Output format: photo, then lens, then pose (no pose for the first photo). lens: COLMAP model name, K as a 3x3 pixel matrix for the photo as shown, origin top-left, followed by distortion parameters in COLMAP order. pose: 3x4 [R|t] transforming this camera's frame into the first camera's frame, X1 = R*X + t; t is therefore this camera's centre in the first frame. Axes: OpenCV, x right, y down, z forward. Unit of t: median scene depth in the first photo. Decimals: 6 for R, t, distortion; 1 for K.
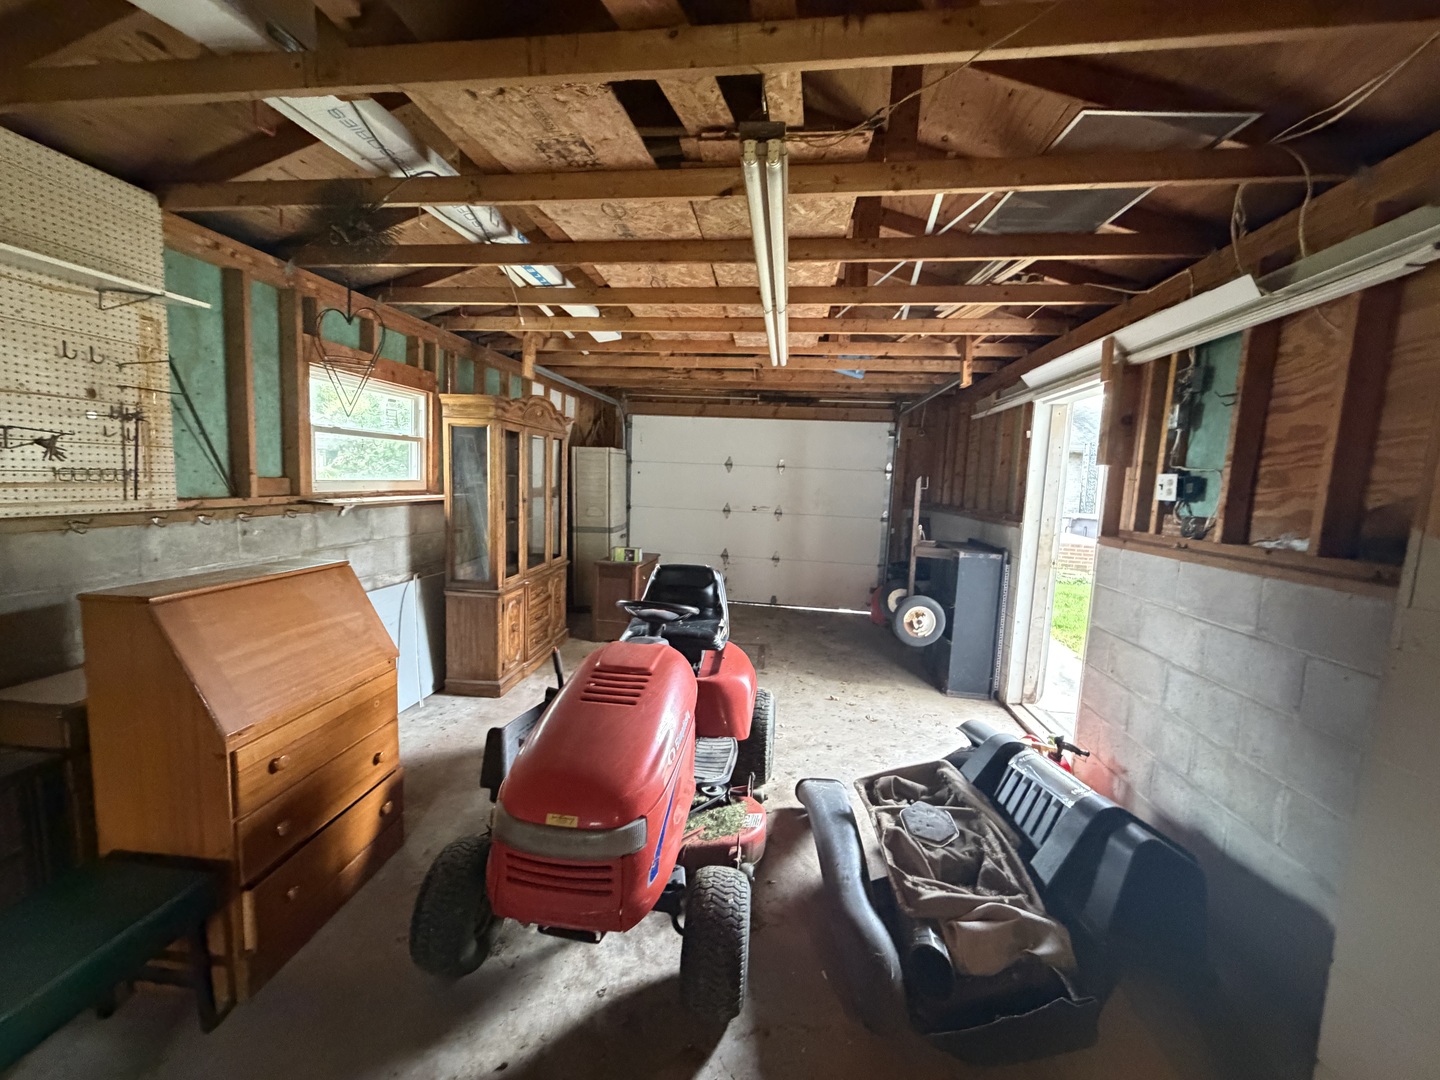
lens RADIAL K [[572.5, 0, 717.1], [0, 572.5, 541.1], [0, 0, 1]] dist [0.001156, -0.000501]
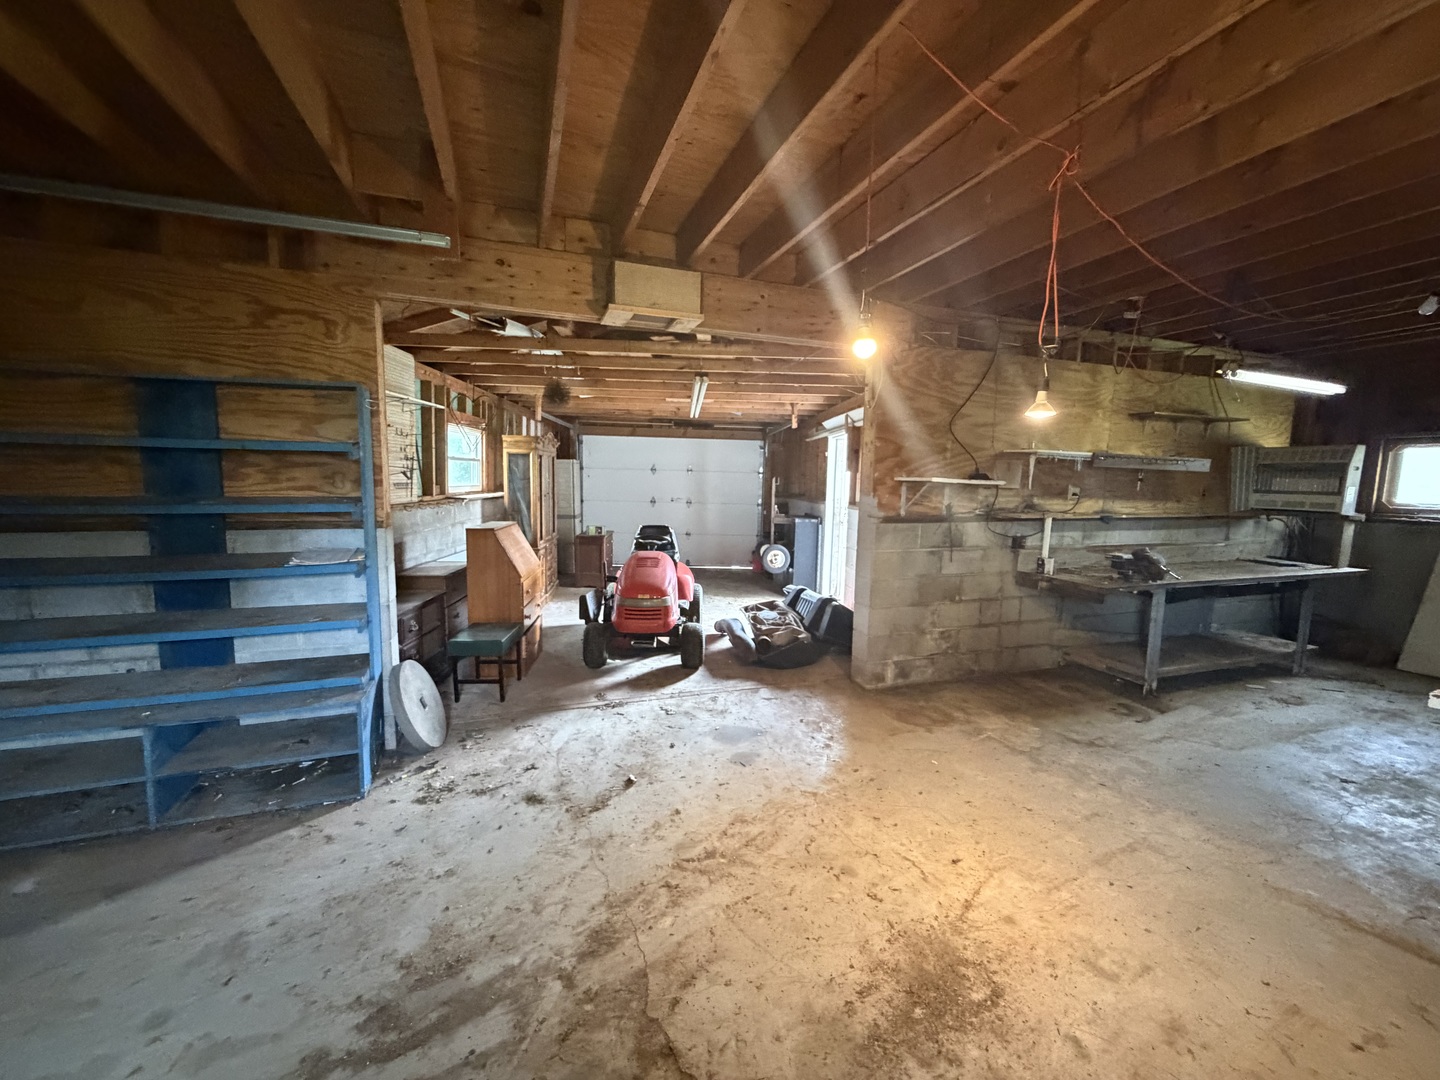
lens RADIAL K [[572.5, 0, 717.1], [0, 572.5, 541.1], [0, 0, 1]] dist [0.001156, -0.000501]
pose [[0.982219, -0.037246, 0.184009, -0.148560], [0.036284, 0.999305, 0.008591, 0.062504], [-0.184201, -0.001762, 0.982887, -0.702927]]
